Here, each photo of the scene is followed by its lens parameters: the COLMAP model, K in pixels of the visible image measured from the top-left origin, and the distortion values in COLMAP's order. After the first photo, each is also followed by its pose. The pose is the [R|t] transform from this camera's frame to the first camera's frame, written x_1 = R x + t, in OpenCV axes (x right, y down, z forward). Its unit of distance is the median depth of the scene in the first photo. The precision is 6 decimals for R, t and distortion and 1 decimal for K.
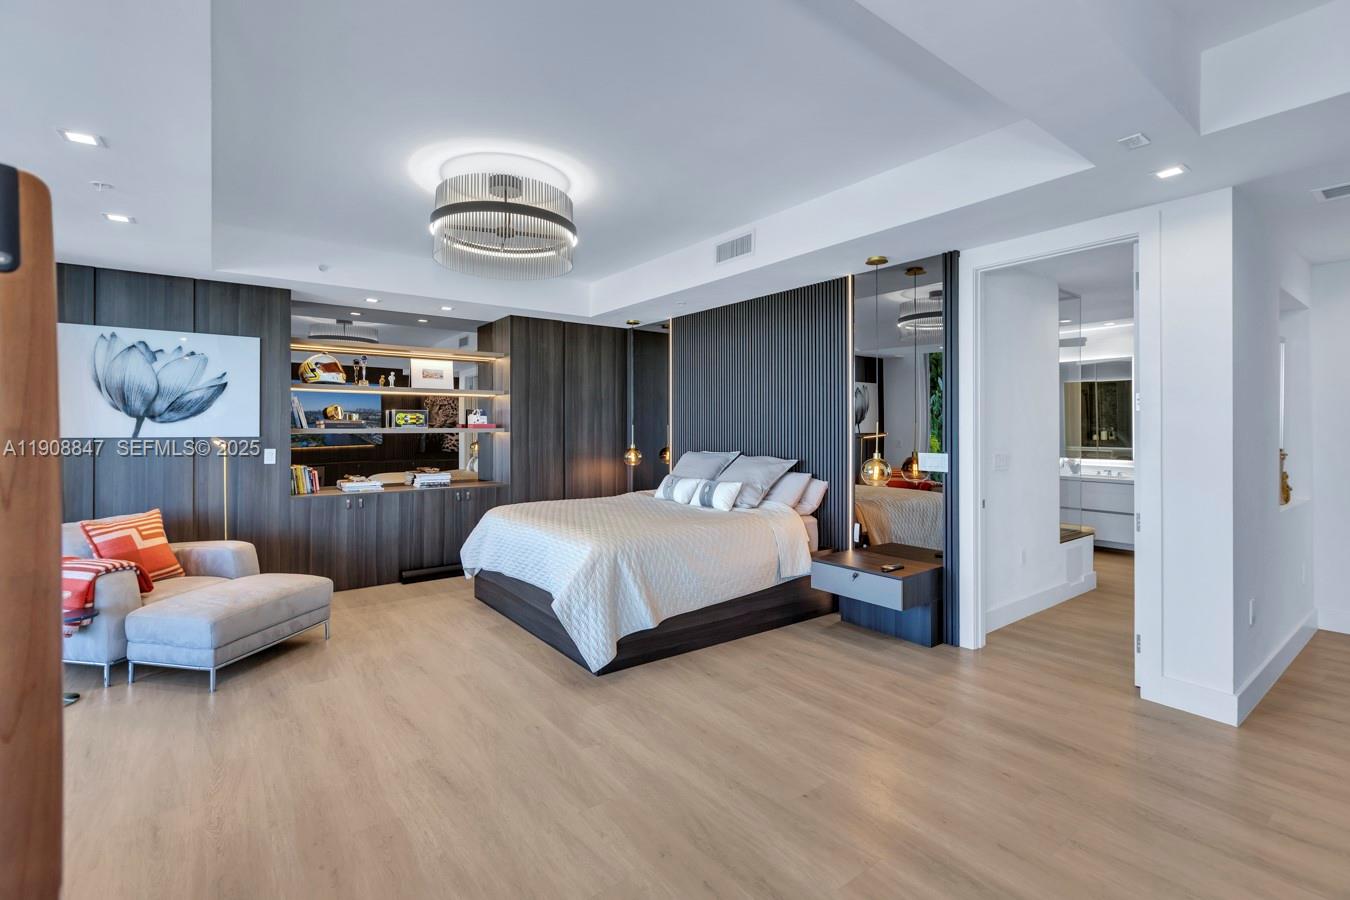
lens RADIAL K [[594.2, 0, 674.2], [0, 594.2, 444.8], [0, 0, 1]] dist [-0.000833, 0.000152]
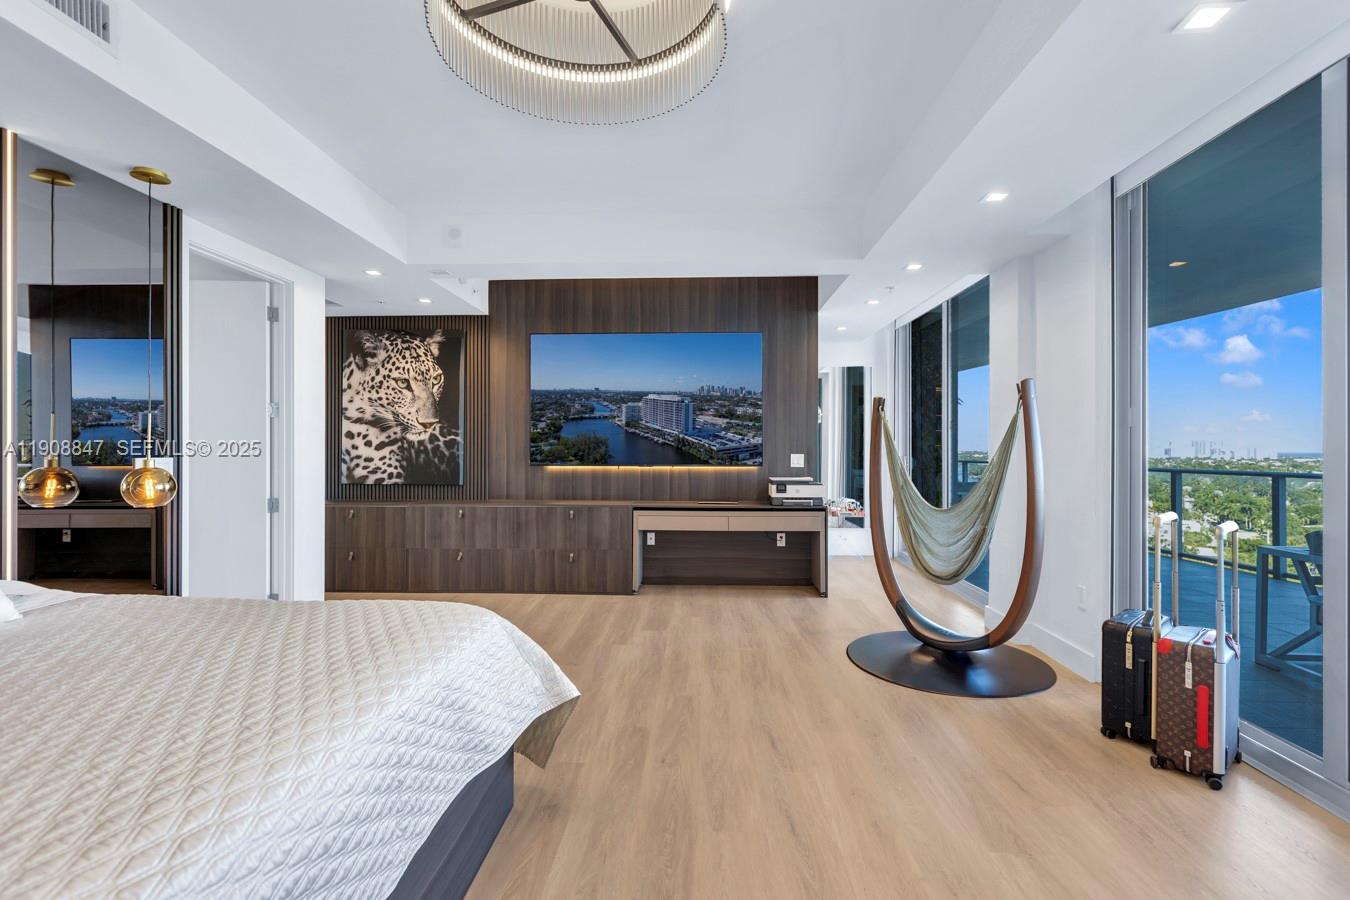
lens RADIAL K [[594.2, 0, 674.2], [0, 594.2, 444.8], [0, 0, 1]] dist [-0.000833, 0.000152]
pose [[-0.768085, 0.005331, 0.640326, -0.820517], [0.004178, 0.999986, -0.003314, 0.010148], [-0.640335, 0.000130, -0.768096, 1.690165]]
